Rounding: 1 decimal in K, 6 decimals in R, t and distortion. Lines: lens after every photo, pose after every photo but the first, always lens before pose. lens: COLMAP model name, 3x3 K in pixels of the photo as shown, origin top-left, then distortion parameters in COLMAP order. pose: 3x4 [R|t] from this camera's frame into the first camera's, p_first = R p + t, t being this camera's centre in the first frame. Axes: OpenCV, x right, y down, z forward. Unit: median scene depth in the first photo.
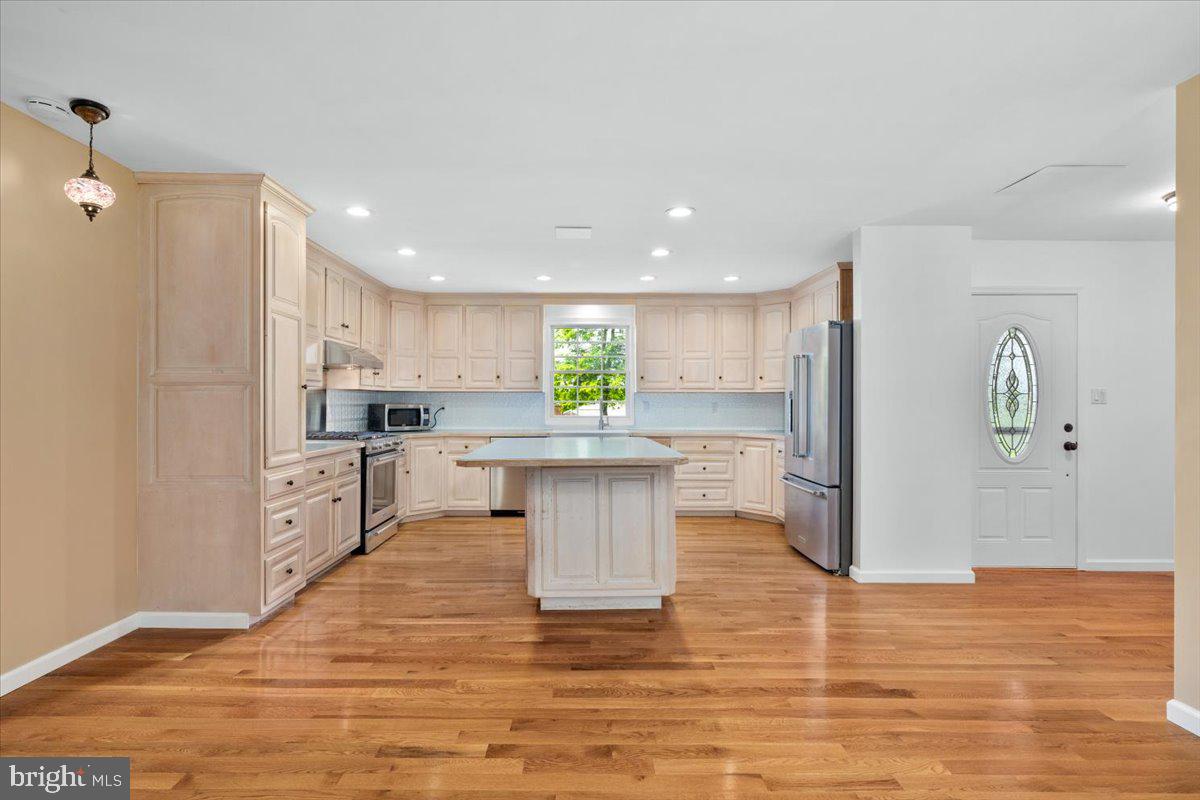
lens RADIAL K [[580.4, 0, 583.7], [0, 580.4, 402.0], [0, 0, 1]] dist [-0.002350, -0.000361]
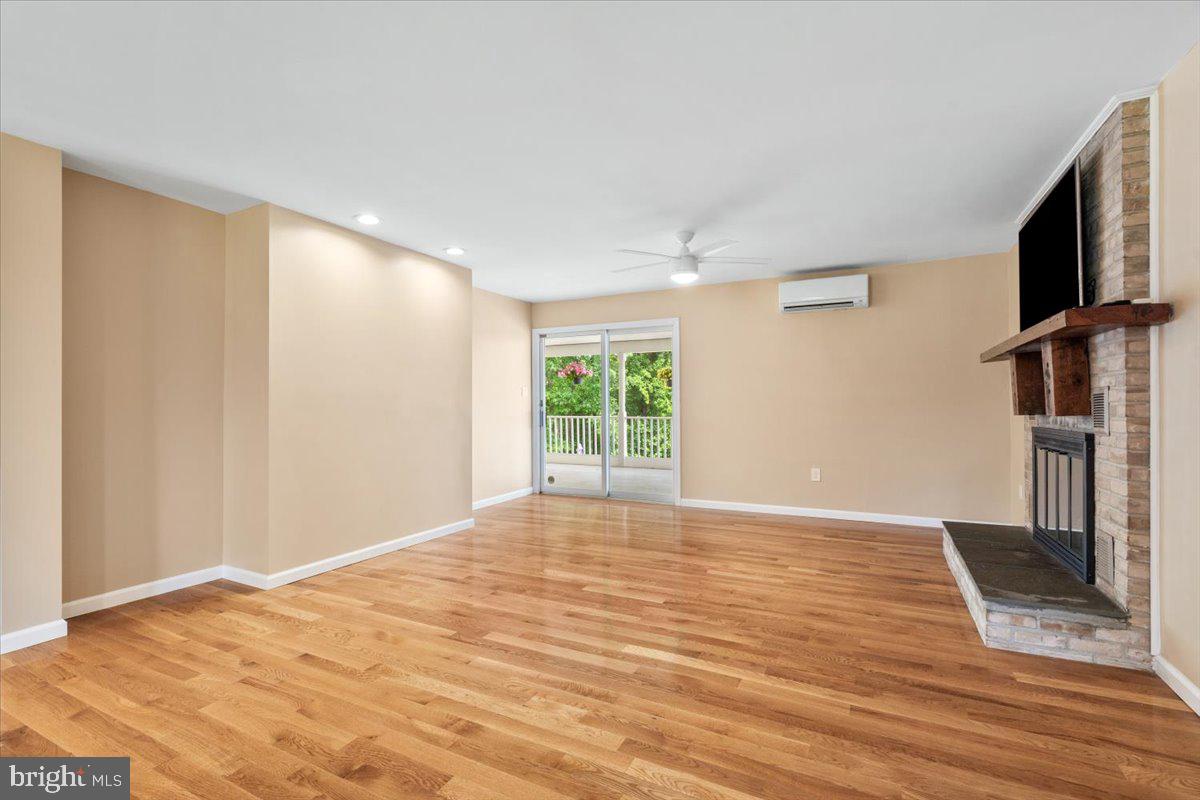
lens RADIAL K [[545.1, 0, 600.5], [0, 545.1, 406.0], [0, 0, 1]] dist [0.000152, 0.000411]
pose [[-0.893459, 0.000282, 0.449144, -0.235018], [0.001079, 0.999998, 0.001519, 0.011590], [-0.449143, 0.001842, -0.893458, 0.552549]]
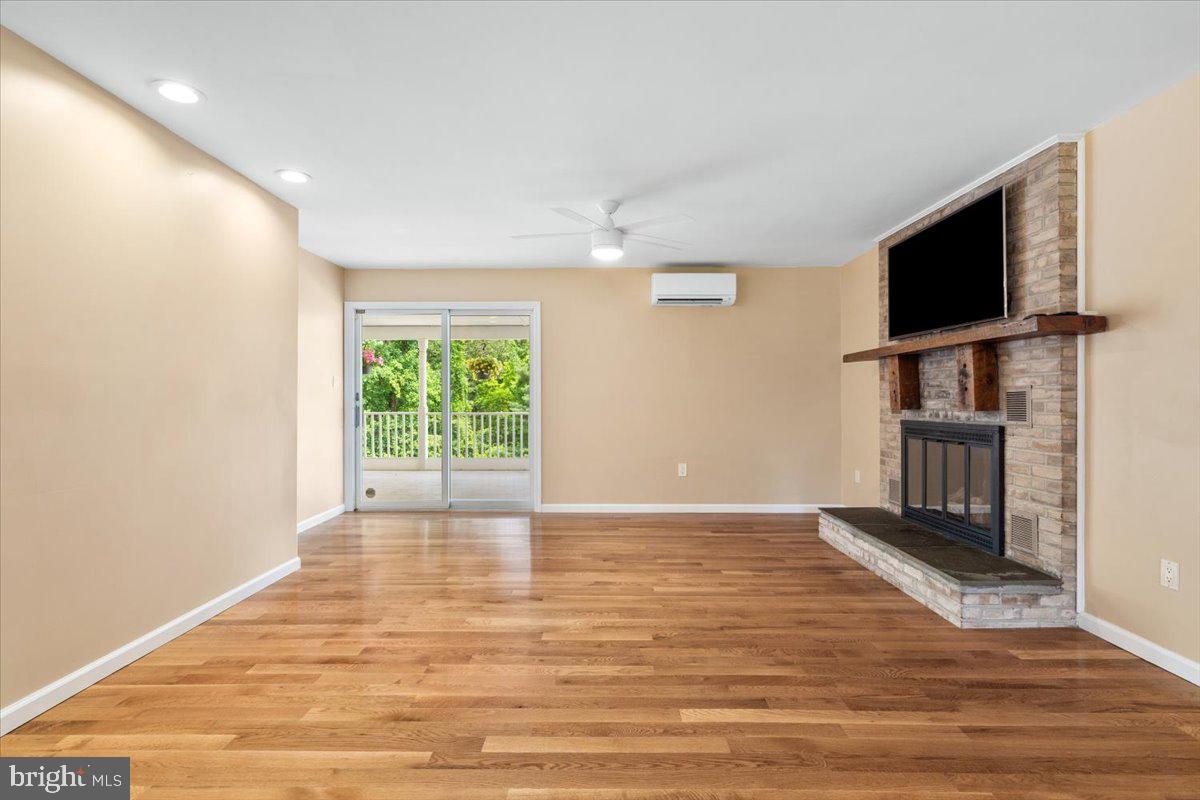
lens RADIAL K [[550.6, 0, 600.0], [0, 550.6, 400.0], [0, 0, 1]] dist [-0.001658, 0.000147]
pose [[-0.999994, -0.002791, 0.002098, -0.003017], [-0.002789, 0.999996, 0.000846, 0.011112], [-0.002101, 0.000840, -0.999997, 0.492638]]
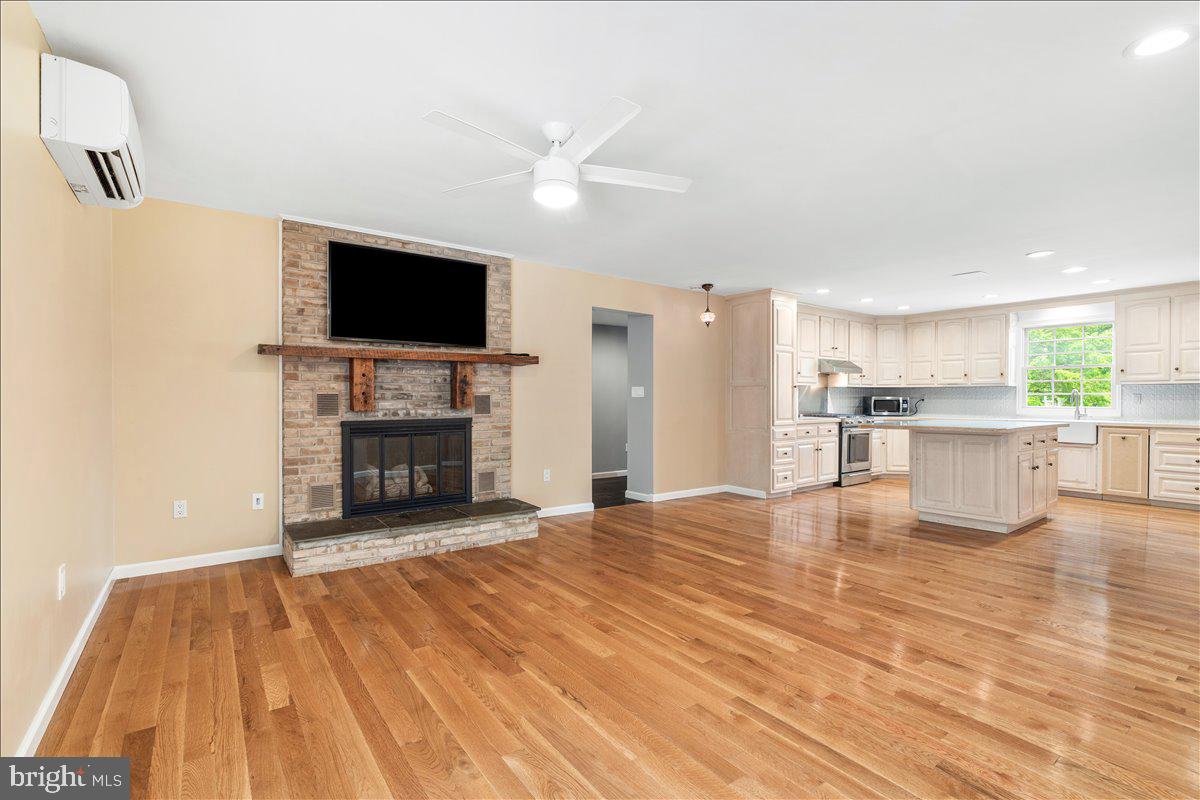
lens RADIAL K [[538.8, 0, 593.5], [0, 538.8, 403.7], [0, 0, 1]] dist [-0.002087, -0.000182]
pose [[0.583441, 0.006660, -0.812128, 0.368508], [0.002039, 0.999951, 0.009665, 0.007506], [0.812153, -0.007295, 0.583399, -0.377357]]
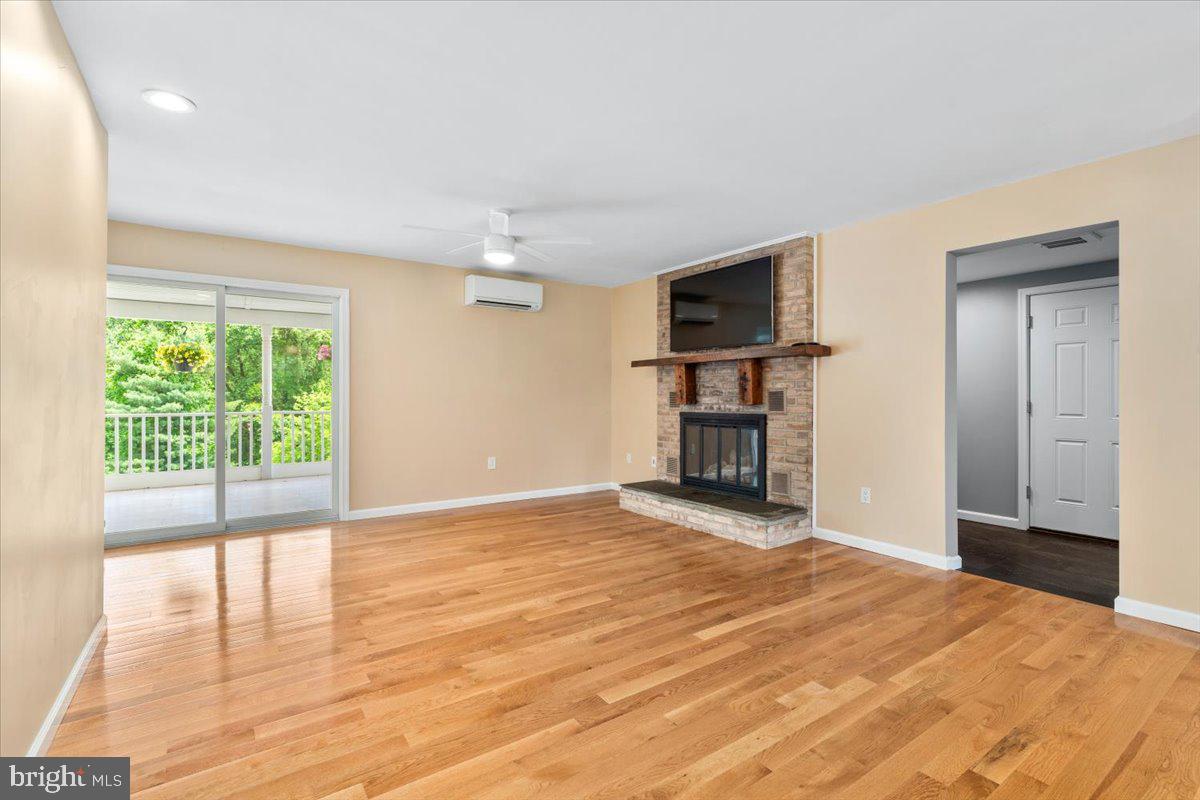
lens RADIAL K [[543.4, 0, 595.9], [0, 543.4, 399.1], [0, 0, 1]] dist [-0.001489, 0.000251]
pose [[-0.819049, -0.000361, -0.573723, 0.271330], [-0.002363, 0.999993, 0.002744, 0.011874], [0.573718, 0.003603, -0.819045, 0.464902]]
